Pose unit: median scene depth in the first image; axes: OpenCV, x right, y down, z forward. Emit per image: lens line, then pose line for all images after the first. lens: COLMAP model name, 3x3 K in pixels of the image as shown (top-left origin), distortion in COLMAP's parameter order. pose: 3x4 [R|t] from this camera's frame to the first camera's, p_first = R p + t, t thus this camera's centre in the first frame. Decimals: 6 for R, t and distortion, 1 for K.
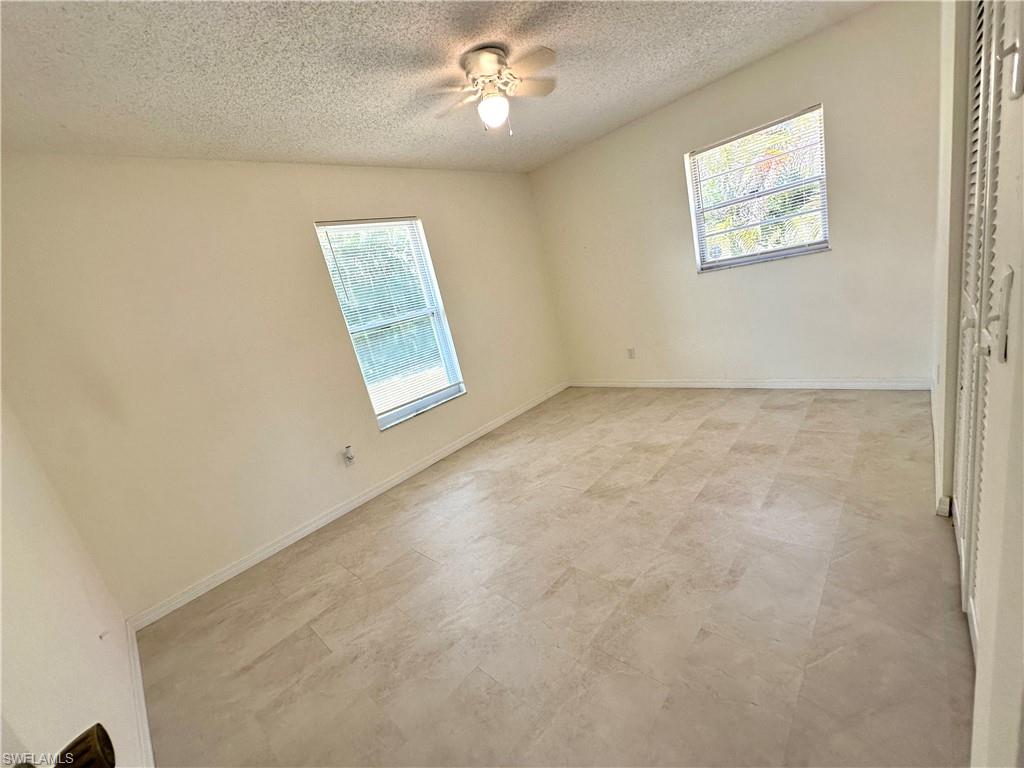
lens RADIAL K [[408.9, 0, 511.2], [0, 408.9, 384.2], [0, 0, 1]] dist [-0.003552, 0.000829]
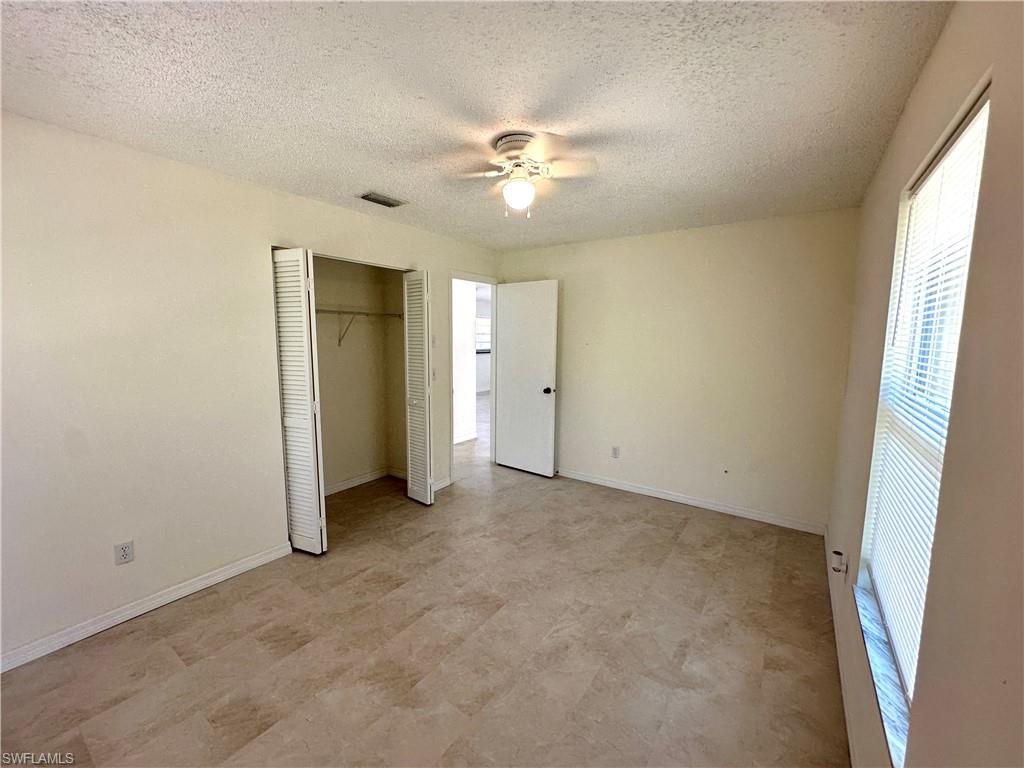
lens RADIAL K [[408.9, 0, 511.2], [0, 408.9, 384.2], [0, 0, 1]] dist [-0.003552, 0.000829]
pose [[-0.967185, 0.228200, -0.111708, 0.144557], [0.171374, 0.910525, 0.376265, -0.495424], [0.187576, 0.344774, -0.919753, 1.592962]]
